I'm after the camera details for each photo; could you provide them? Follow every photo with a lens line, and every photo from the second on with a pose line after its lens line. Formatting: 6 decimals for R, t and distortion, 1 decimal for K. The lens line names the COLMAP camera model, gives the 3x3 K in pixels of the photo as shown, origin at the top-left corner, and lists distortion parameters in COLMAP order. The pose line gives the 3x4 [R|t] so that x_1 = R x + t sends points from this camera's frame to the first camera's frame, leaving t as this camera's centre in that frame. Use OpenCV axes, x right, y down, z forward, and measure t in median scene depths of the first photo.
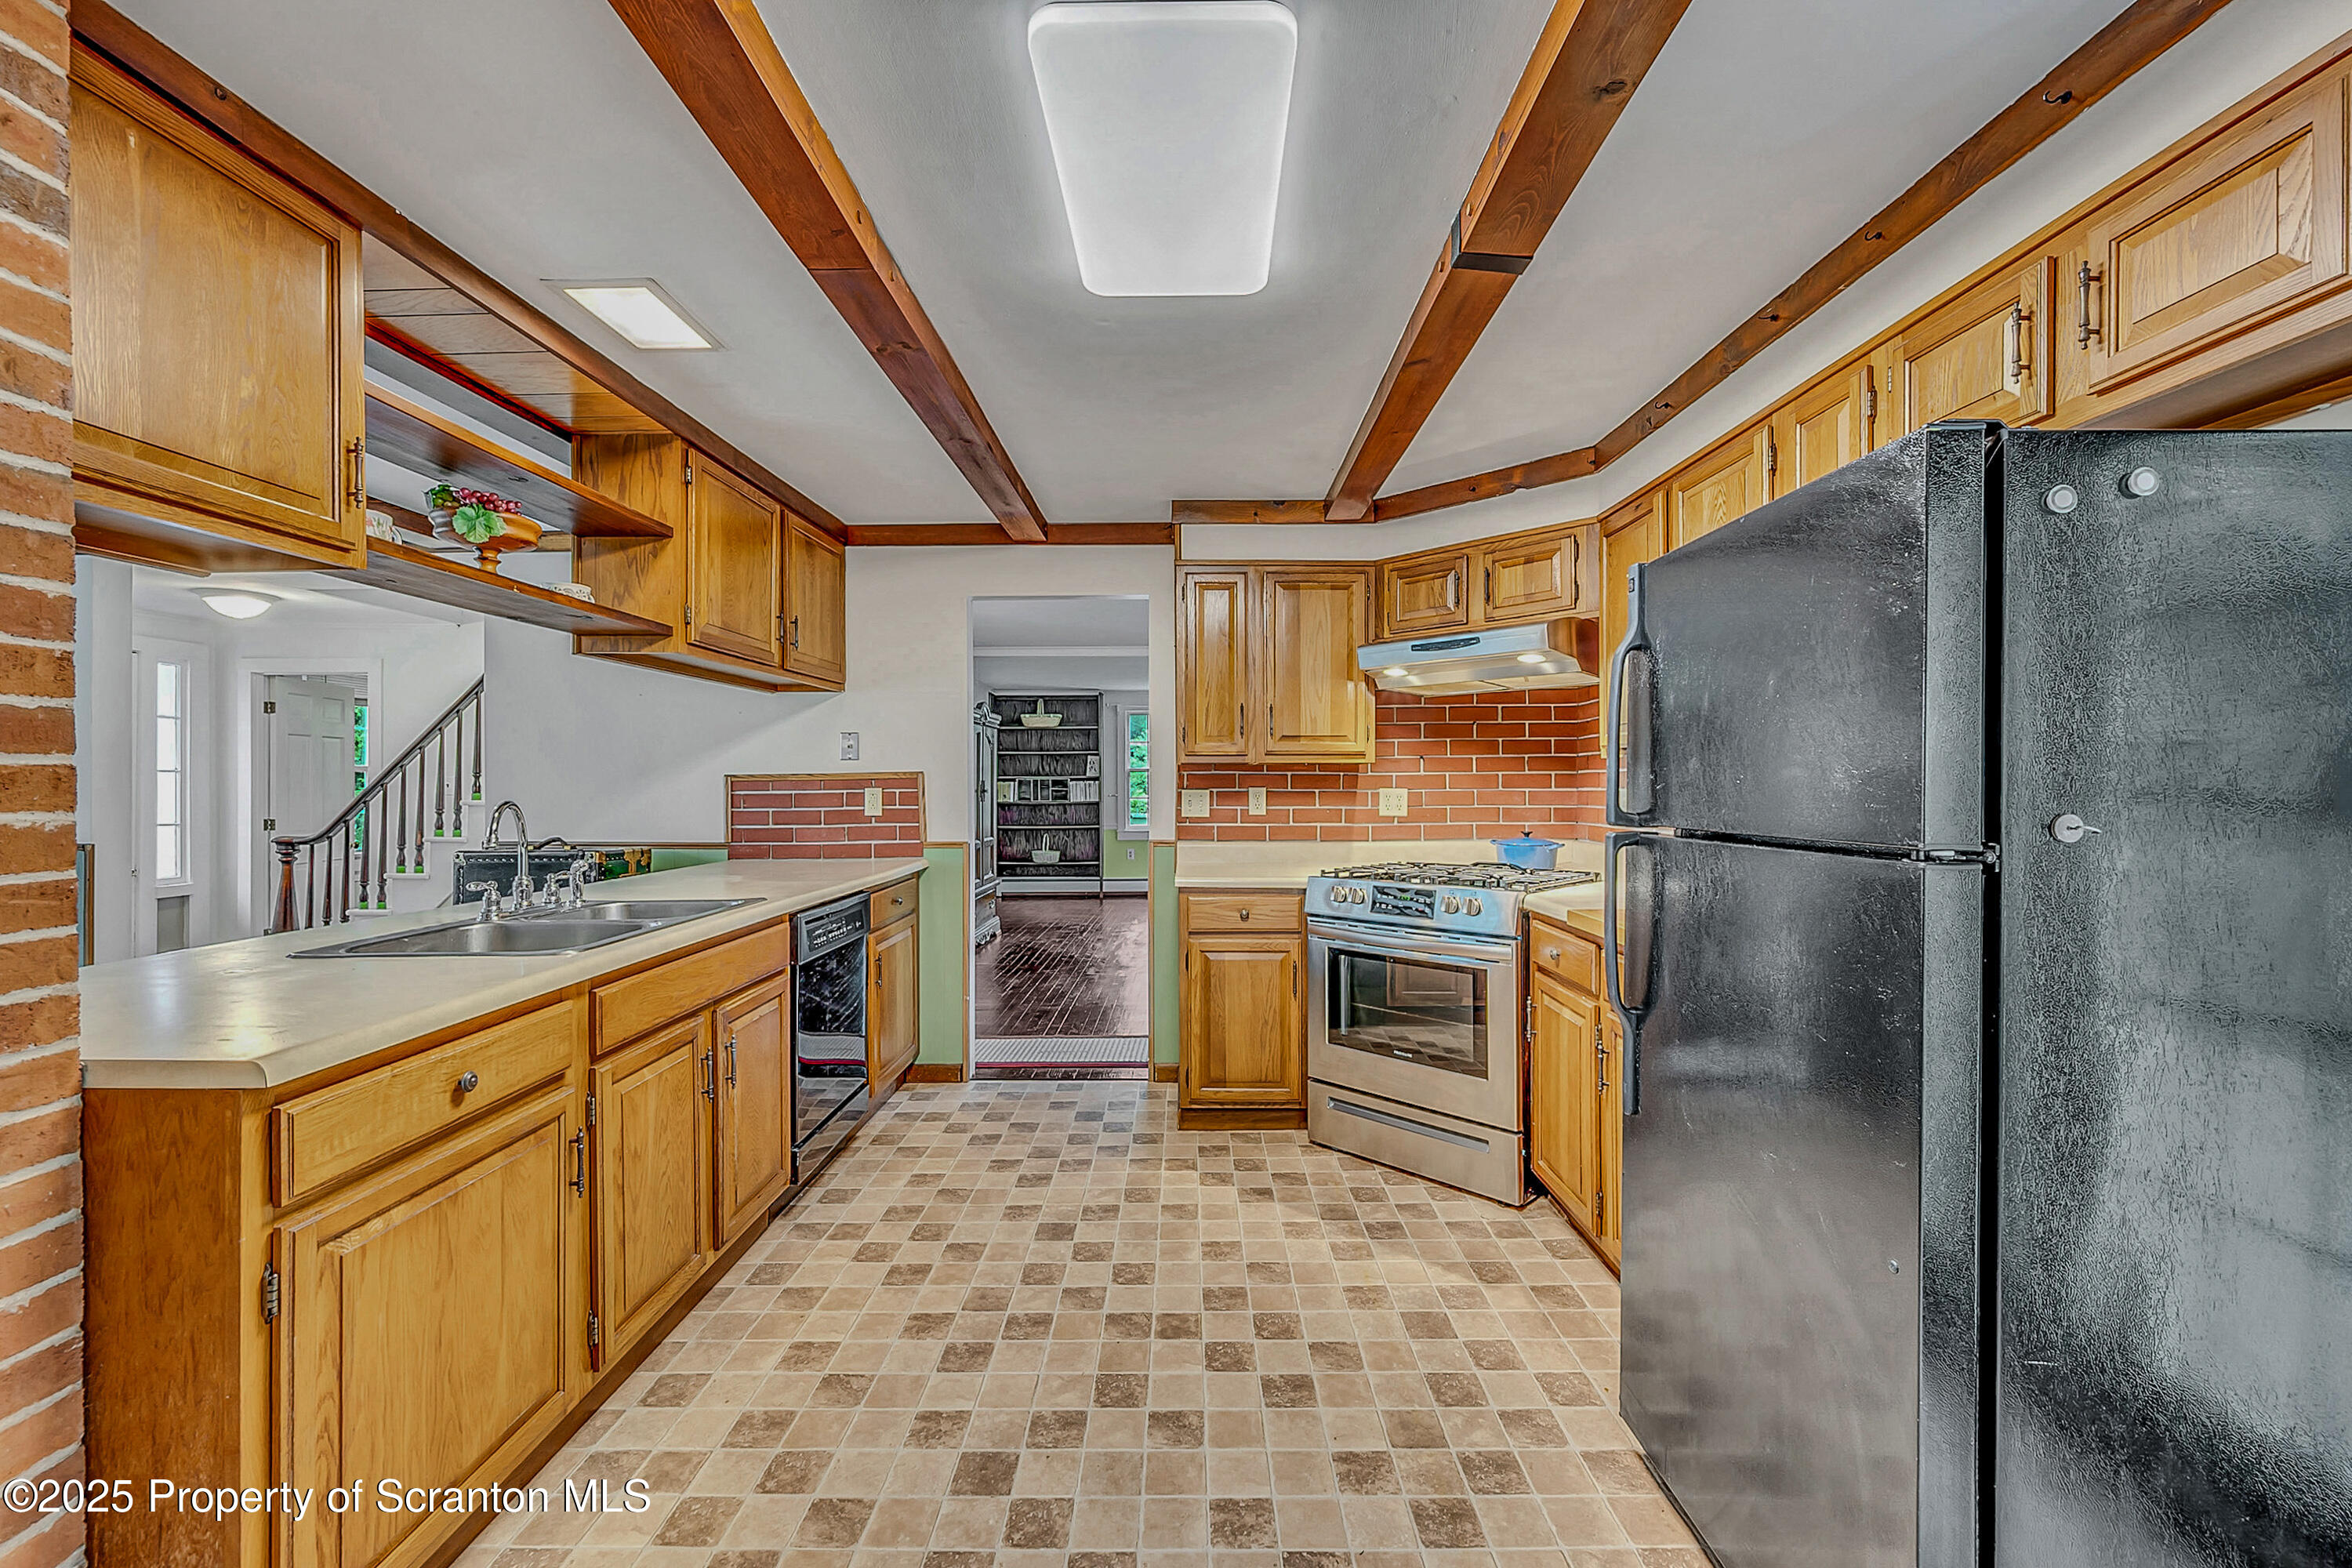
lens RADIAL K [[943.3, 0, 1190.5], [0, 943.3, 782.4], [0, 0, 1]] dist [0.000406, 0.000416]
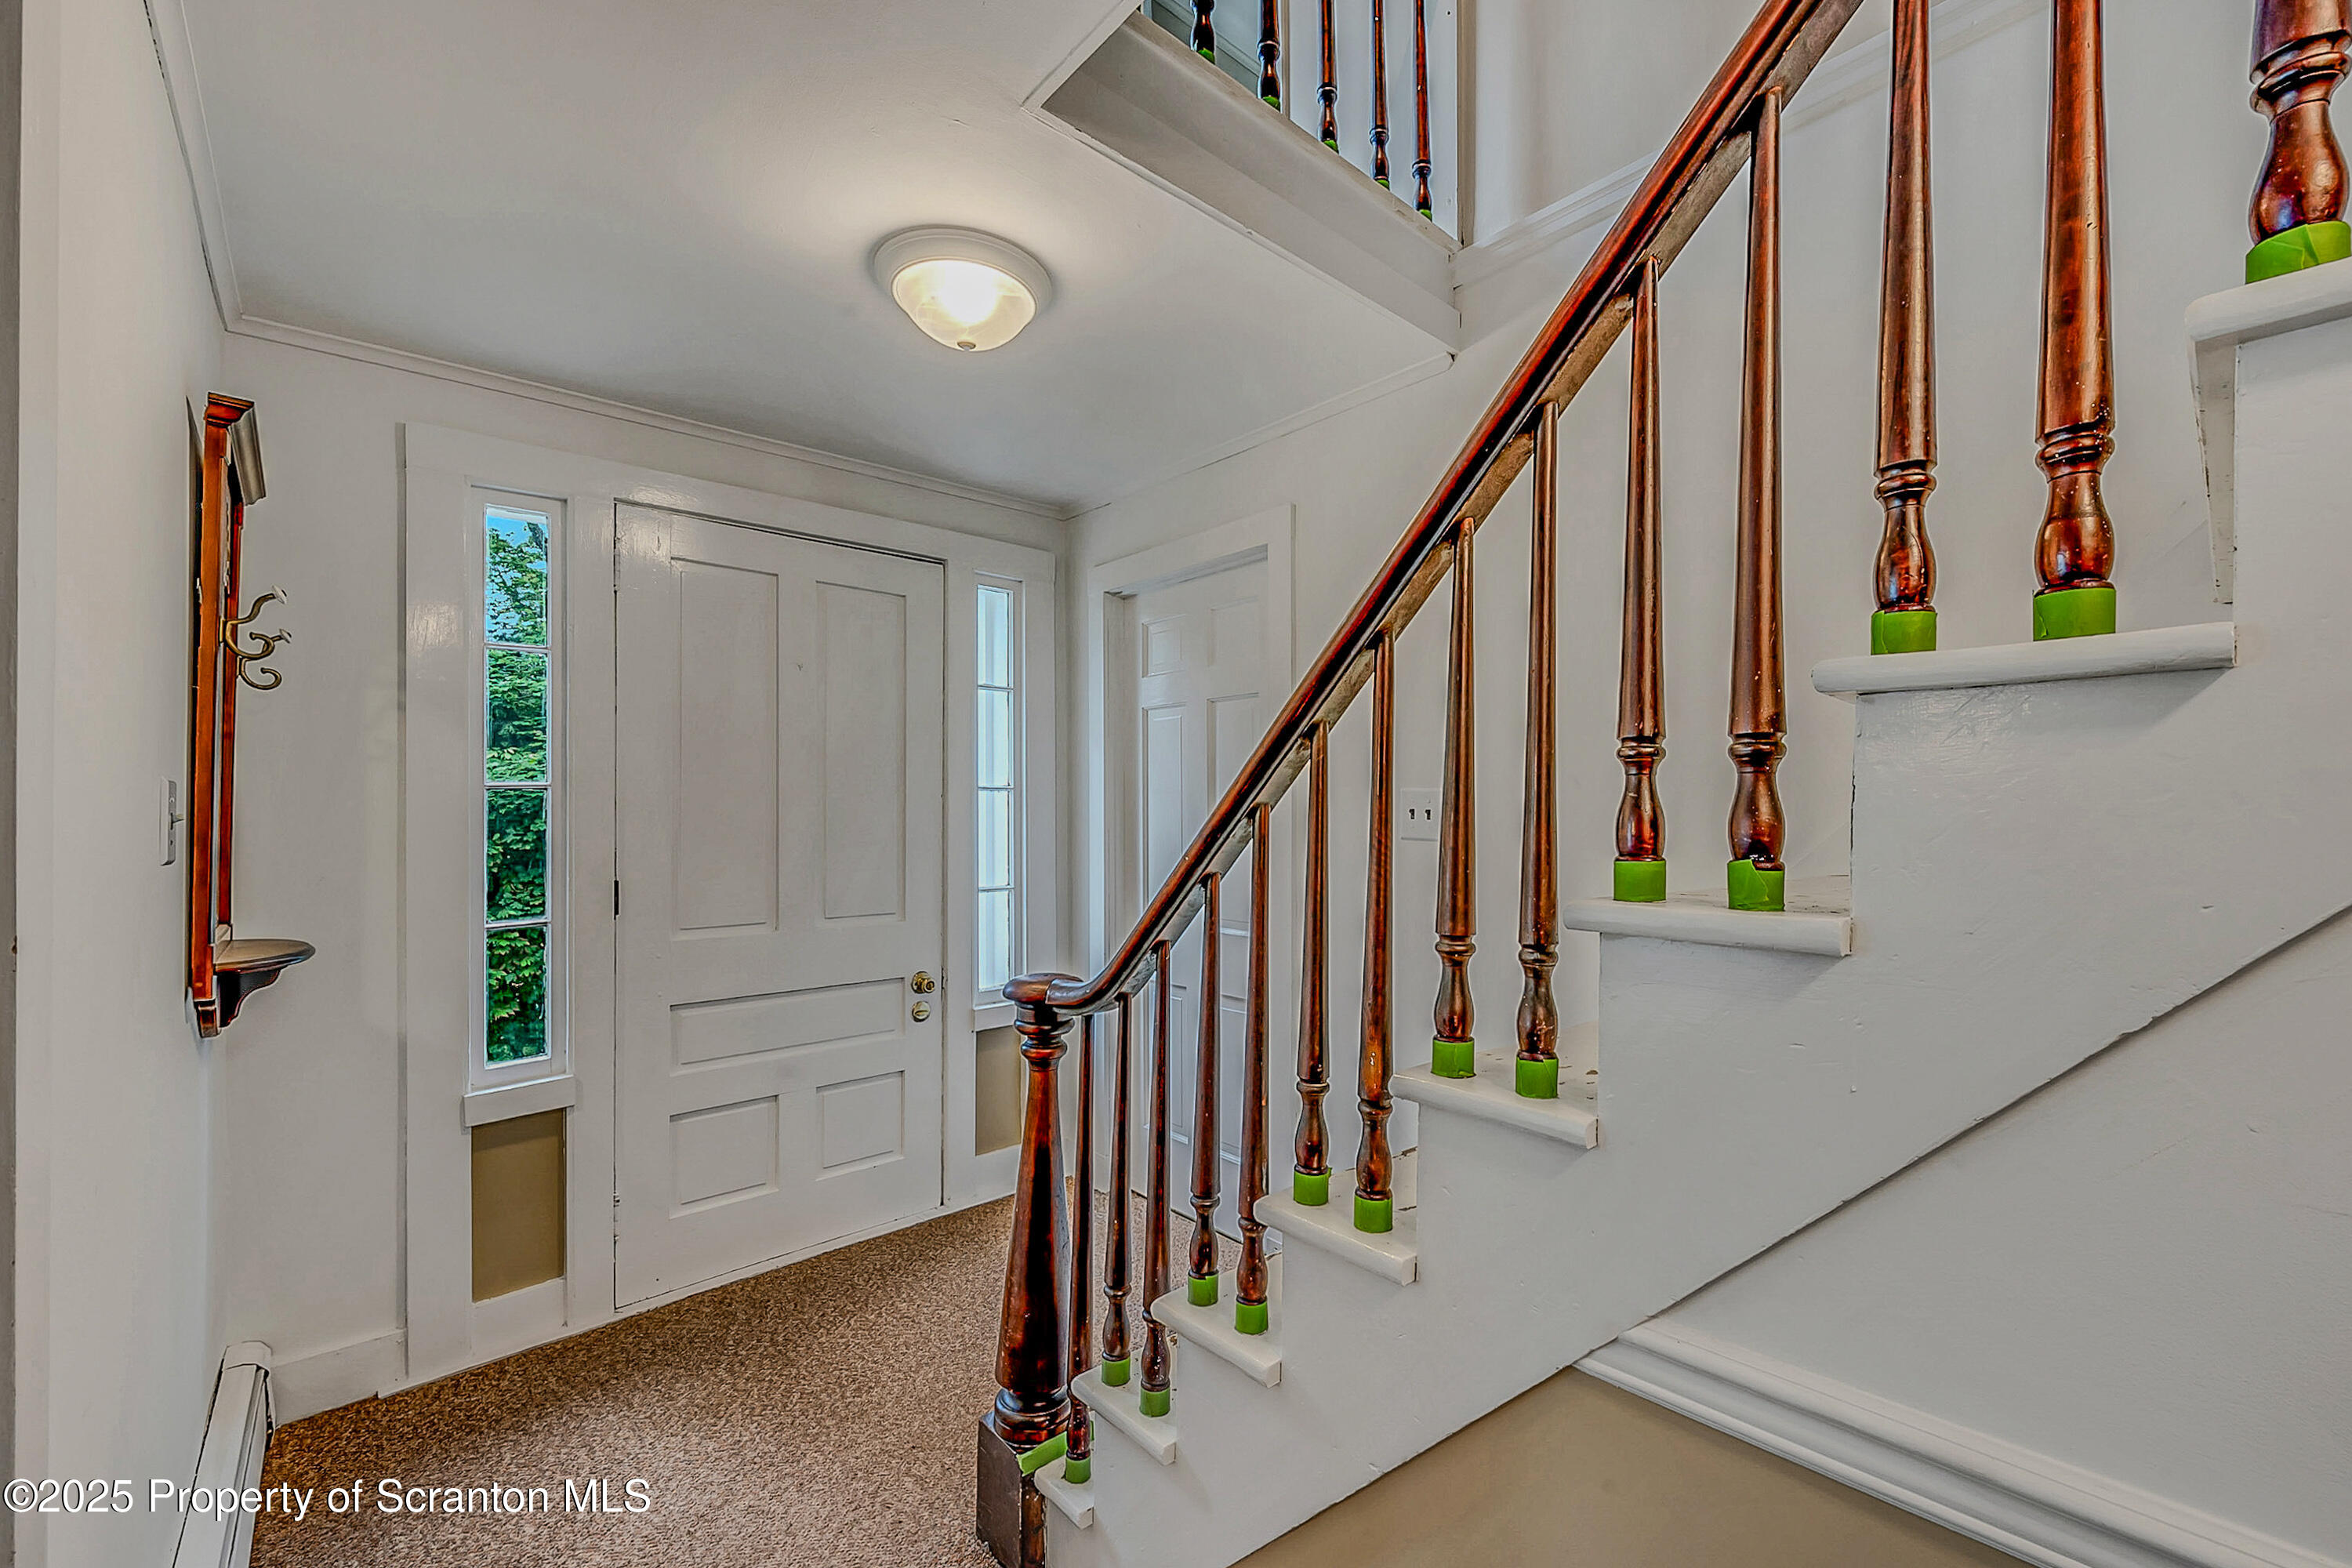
lens RADIAL K [[973.7, 0, 1228.3], [0, 973.7, 809.4], [0, 0, 1]] dist [-0.023597, 0.000049]
pose [[0.690462, -0.002804, -0.723363, -0.898102], [0.003747, 0.999993, -0.000300, 0.002902], [0.723359, -0.002503, 0.690468, 1.087983]]
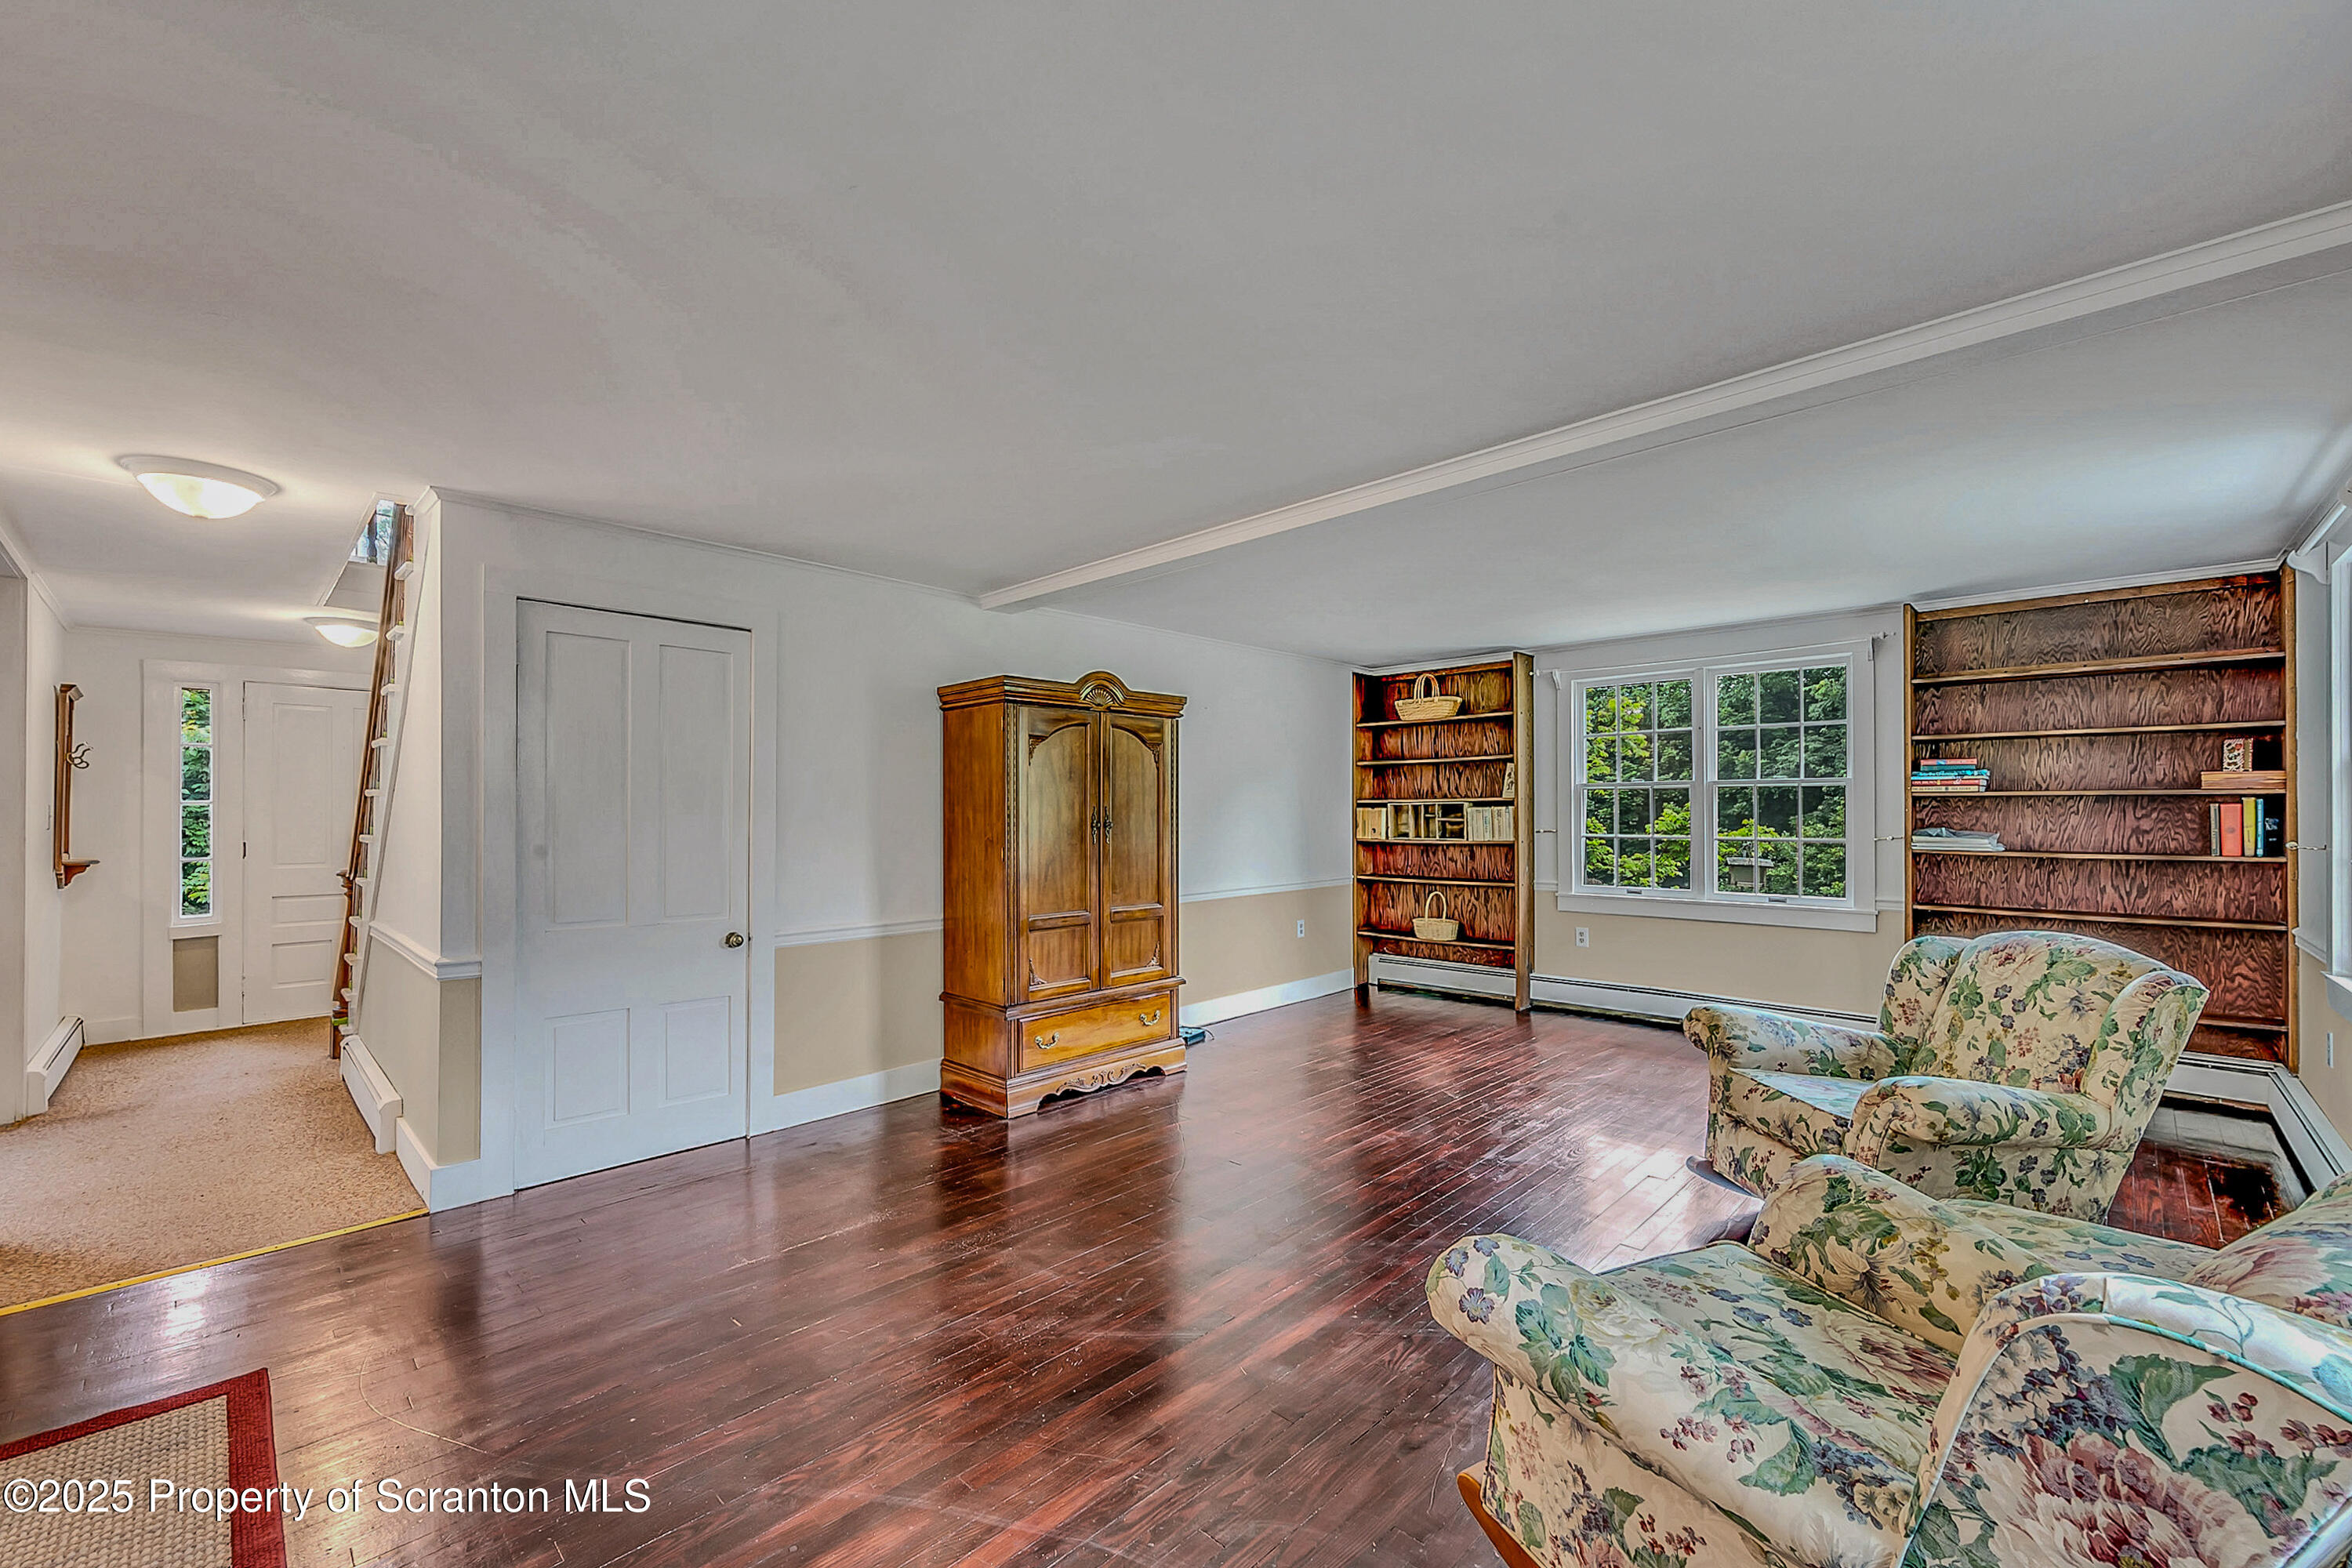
lens RADIAL K [[950.6, 0, 1170.6], [0, 950.6, 803.3], [0, 0, 1]] dist [0.002081, 0.000181]
pose [[0.719266, -0.006048, -0.694709, 0.406695], [0.003961, 0.999982, -0.004605, -0.003500], [0.694724, 0.000561, 0.719276, 1.162220]]
